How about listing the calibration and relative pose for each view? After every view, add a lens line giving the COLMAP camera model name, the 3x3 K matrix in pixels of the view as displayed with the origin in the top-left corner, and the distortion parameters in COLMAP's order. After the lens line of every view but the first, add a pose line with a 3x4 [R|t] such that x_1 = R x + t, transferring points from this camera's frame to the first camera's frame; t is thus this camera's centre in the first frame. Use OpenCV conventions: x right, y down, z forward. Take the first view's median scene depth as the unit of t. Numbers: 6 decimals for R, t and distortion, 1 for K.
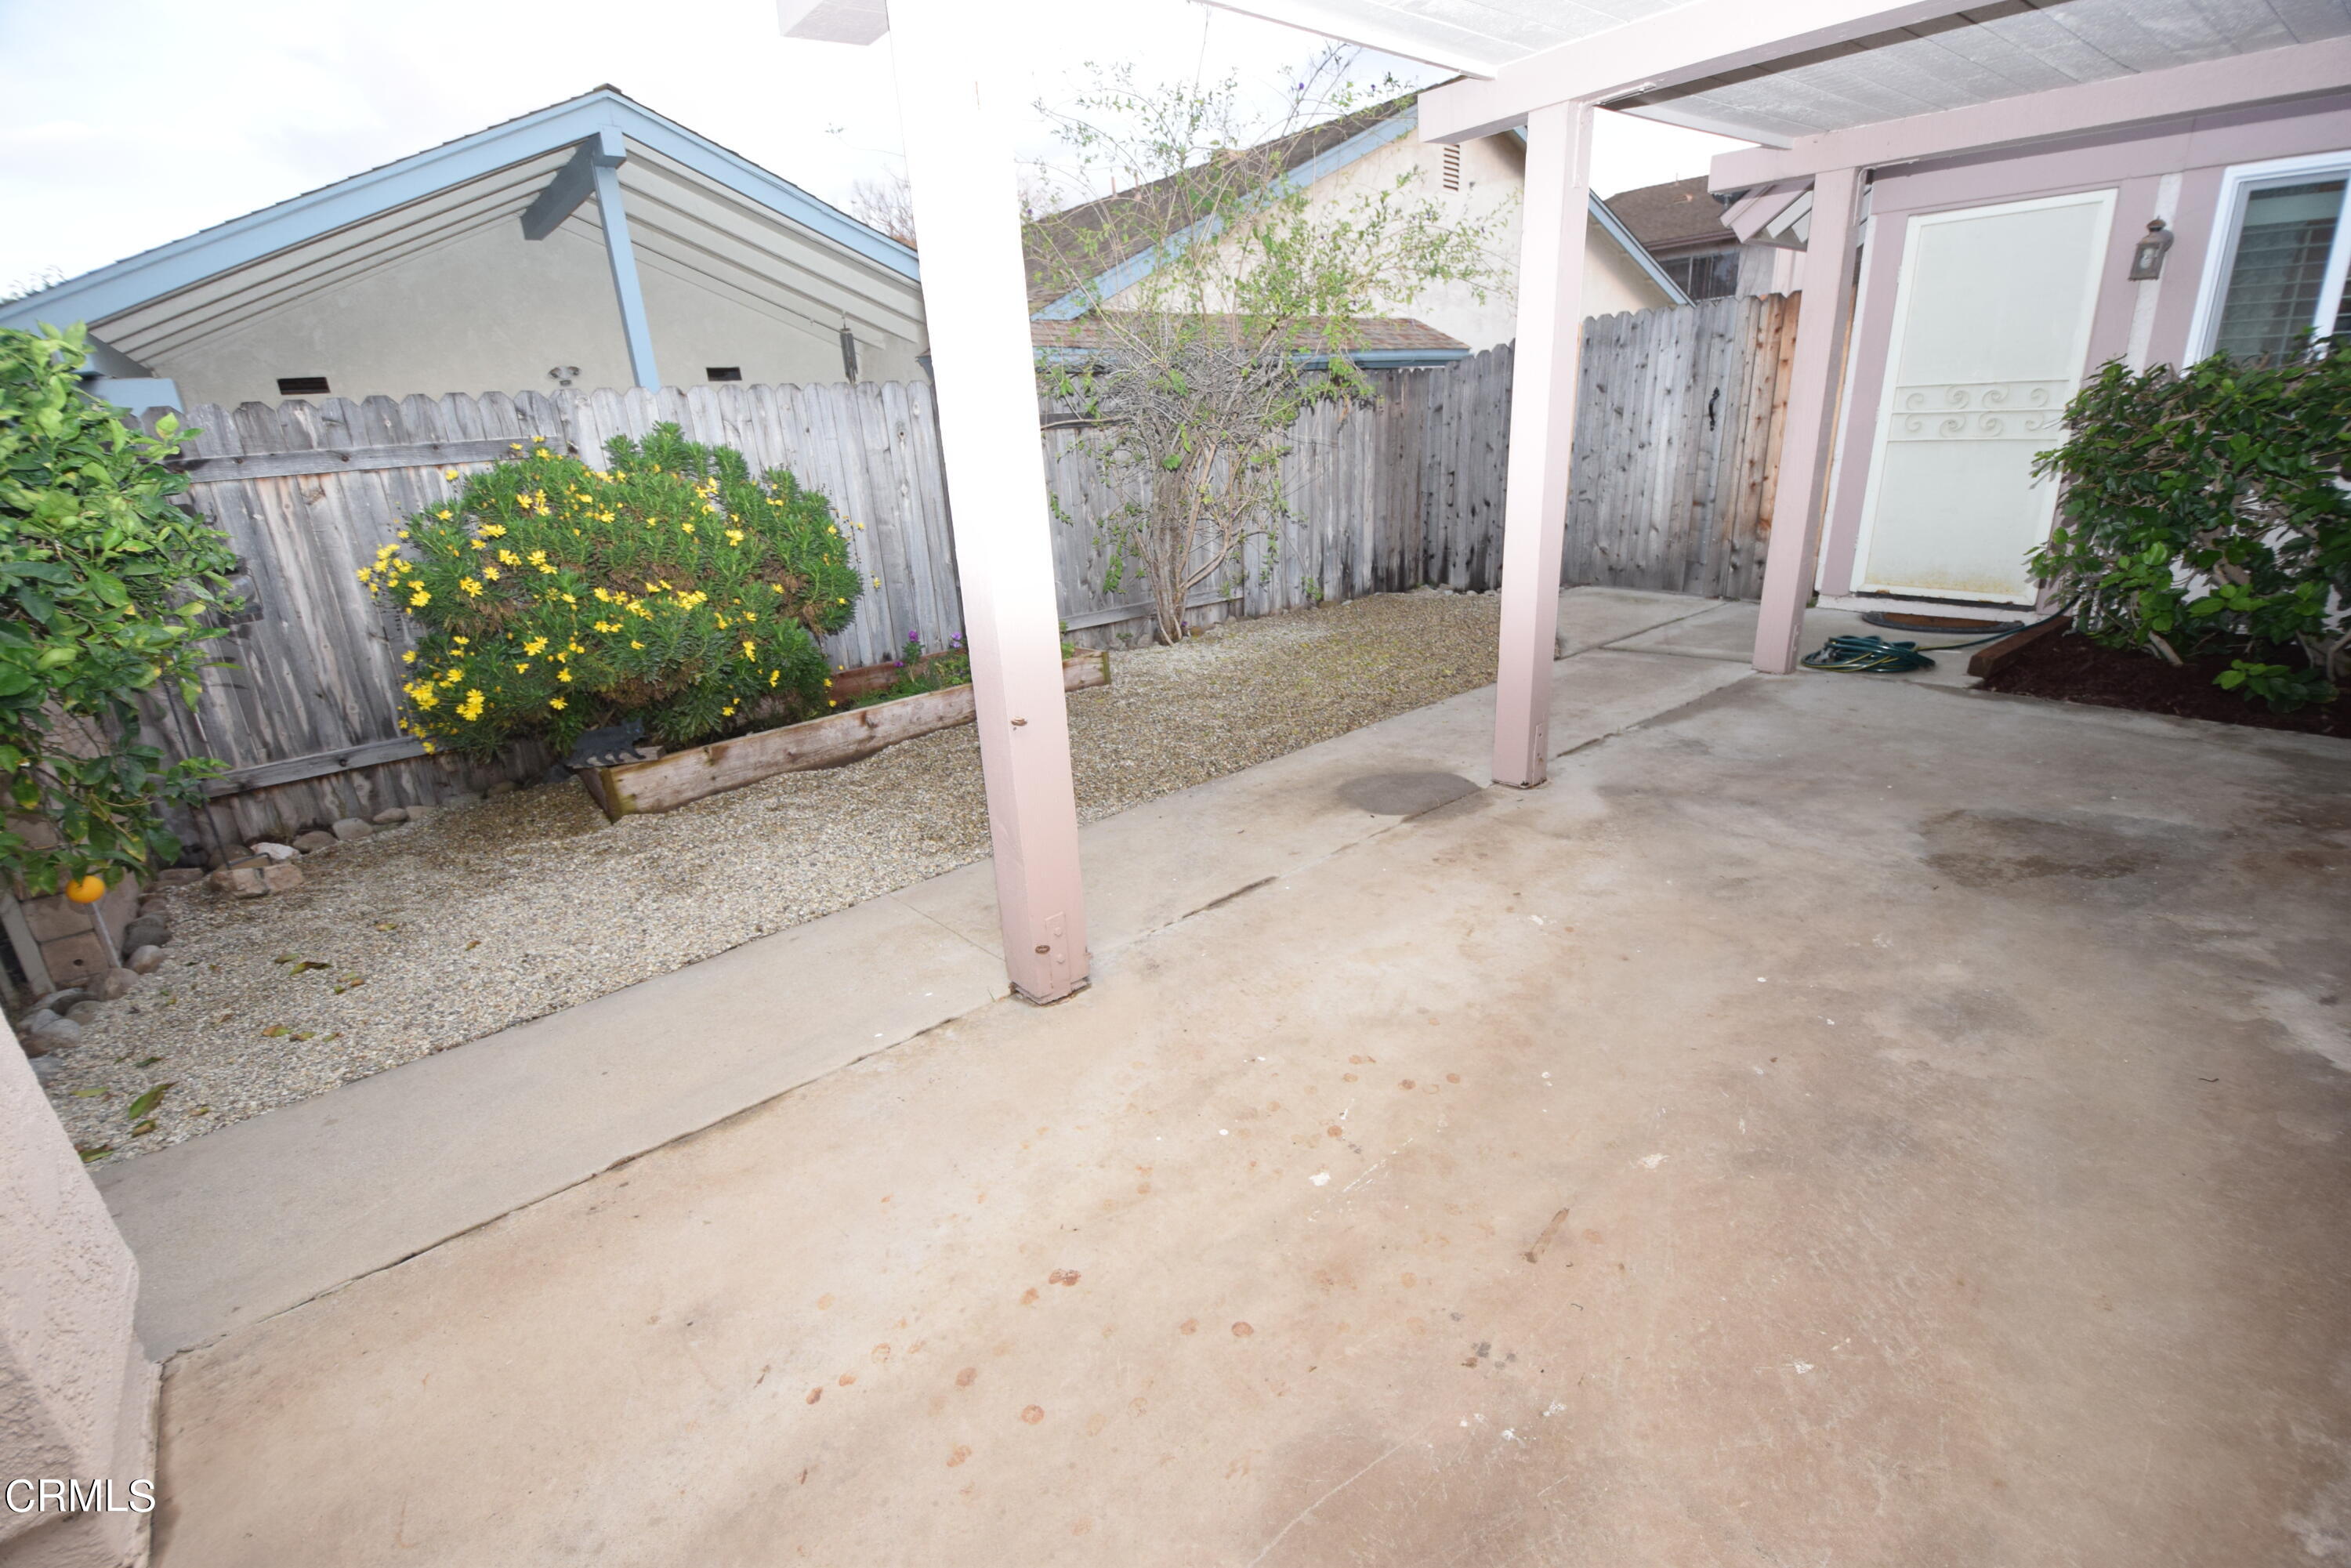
lens RADIAL K [[1034.2, 0, 1171.6], [0, 1034.2, 773.6], [0, 0, 1]] dist [0.006176, -0.013501]
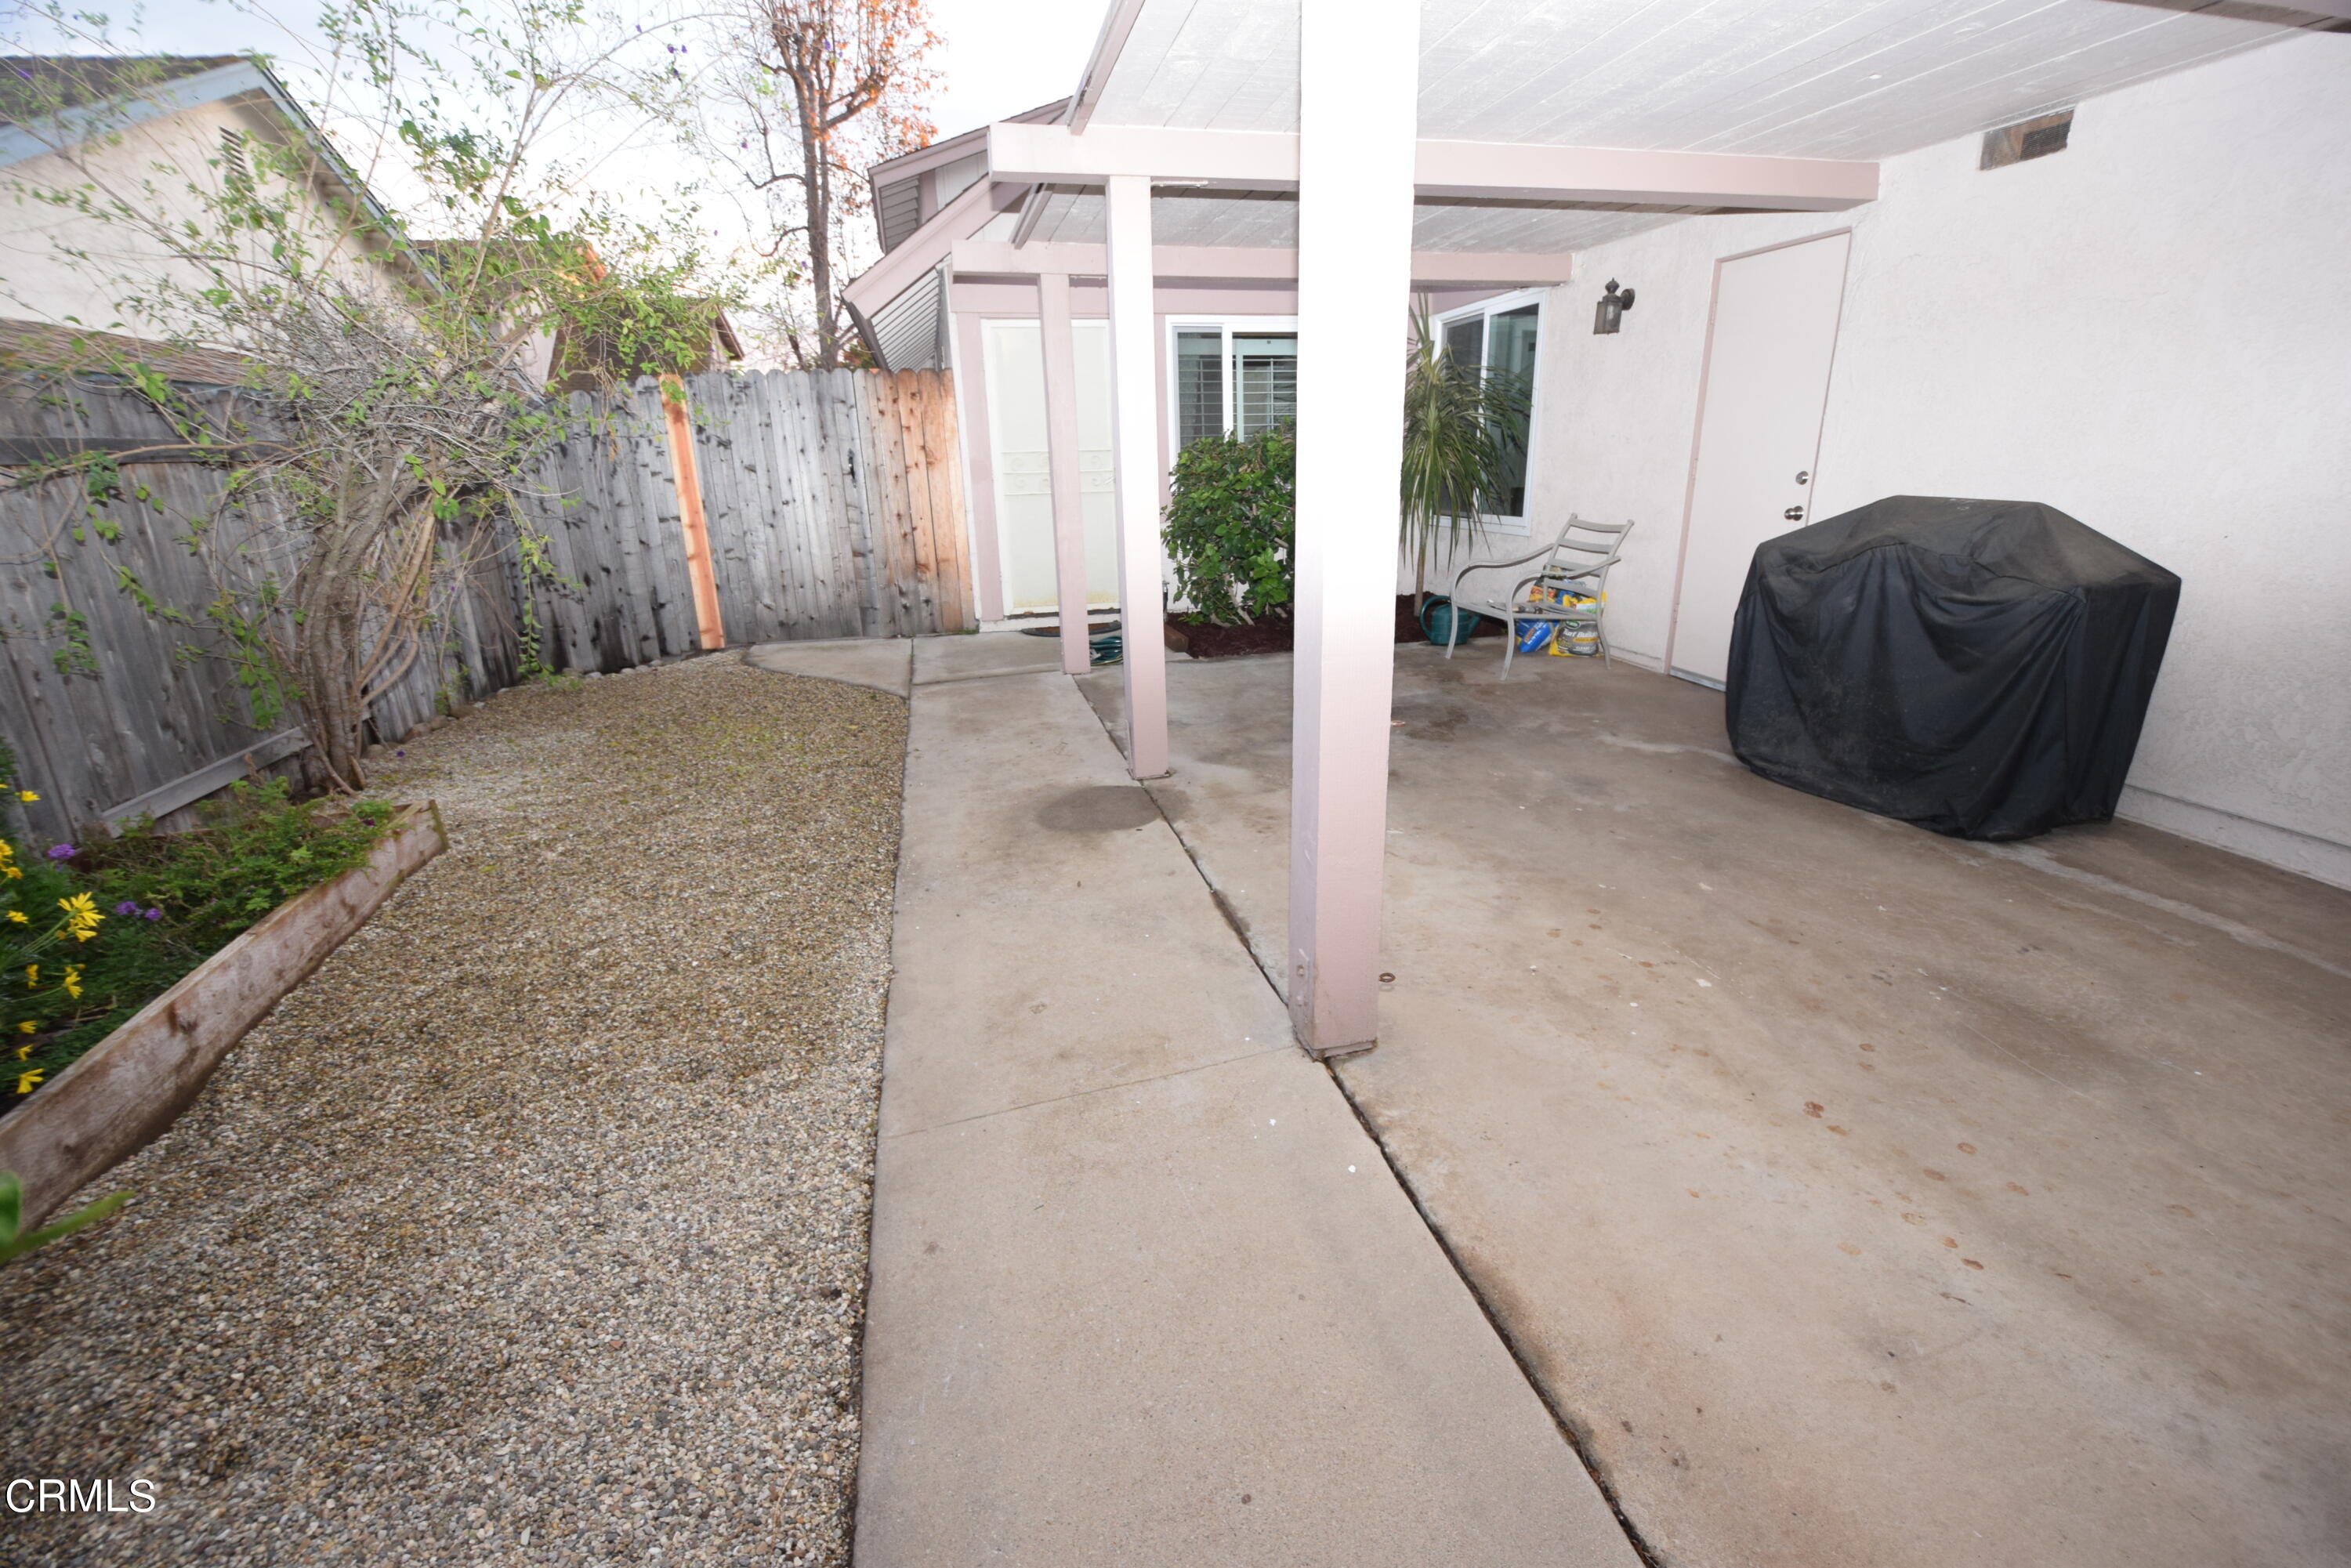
lens RADIAL K [[1034.2, 0, 1171.2], [0, 1034.2, 787.6], [0, 0, 1]] dist [0.006176, -0.013501]
pose [[0.434198, -0.233042, 0.870151, -0.523034], [0.290079, 0.950676, 0.109862, -0.078939], [-0.852834, 0.204710, 0.480382, 0.375803]]
